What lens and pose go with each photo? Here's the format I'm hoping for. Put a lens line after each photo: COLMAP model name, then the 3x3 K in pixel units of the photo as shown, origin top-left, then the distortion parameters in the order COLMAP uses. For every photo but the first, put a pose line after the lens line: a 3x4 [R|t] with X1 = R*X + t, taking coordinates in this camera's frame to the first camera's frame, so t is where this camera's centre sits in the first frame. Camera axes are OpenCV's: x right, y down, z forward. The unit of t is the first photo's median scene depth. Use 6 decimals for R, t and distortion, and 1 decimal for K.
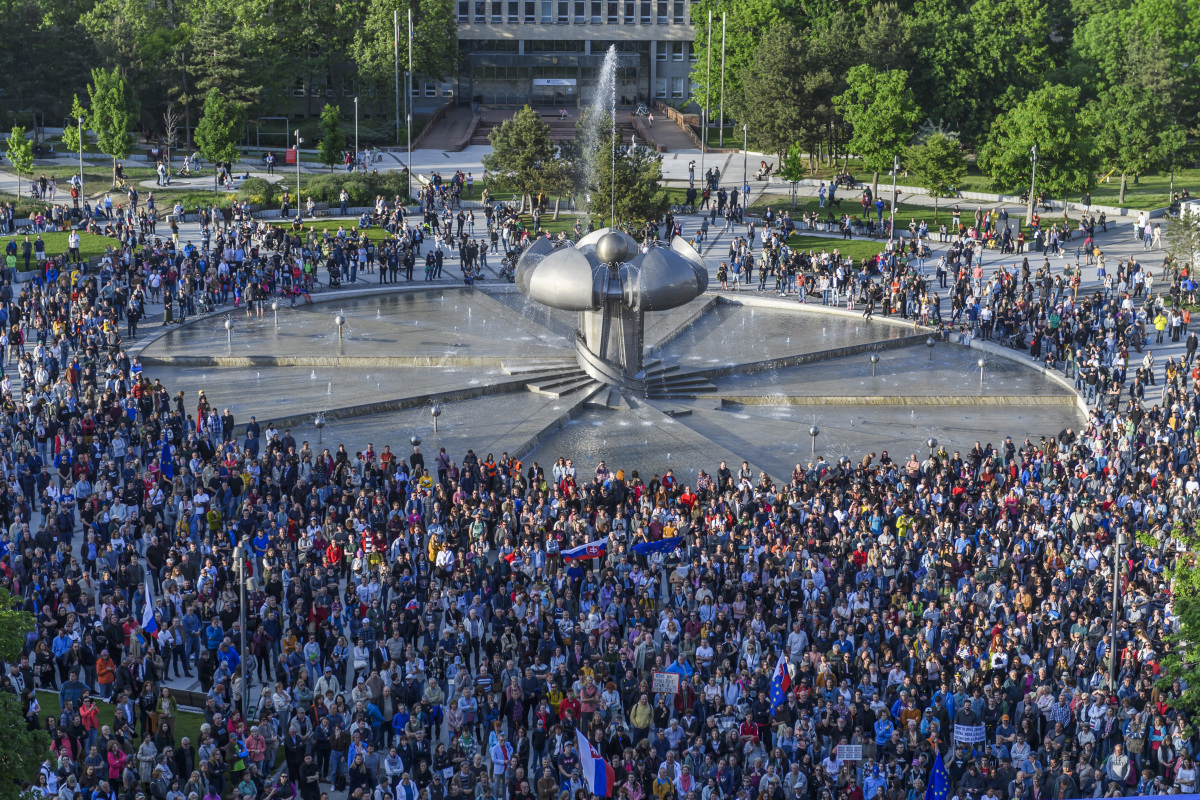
lens RADIAL K [[2544.1, 0, 596.1], [0, 2544.1, 393.8], [0, 0, 1]] dist [0.059884, 0.000000]
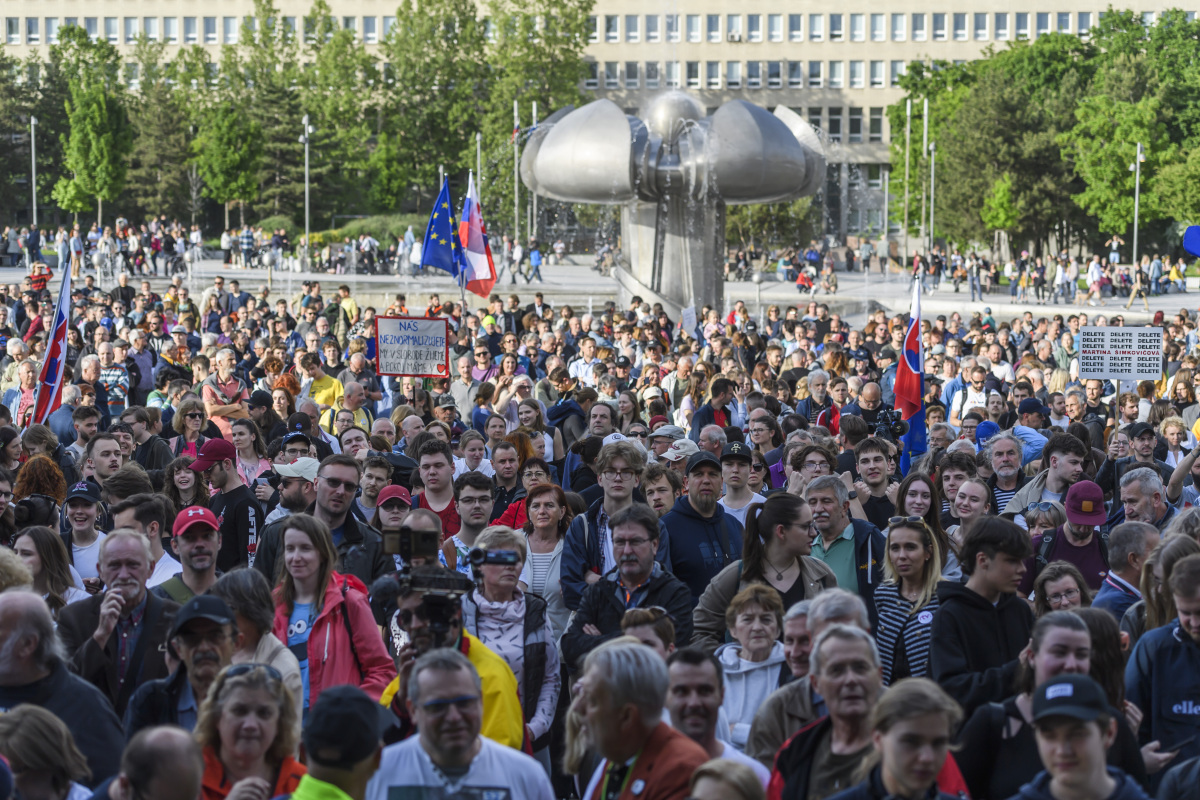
lens RADIAL K [[2544.1, 0, 589.7], [0, 2544.1, 438.4], [0, 0, 1]] dist [0.059884, 0.000000]
pose [[0.994320, 0.006433, -0.106237, 0.038750], [-0.020392, 0.991193, -0.130845, 0.075829], [0.104460, 0.132269, 0.985694, 0.275397]]
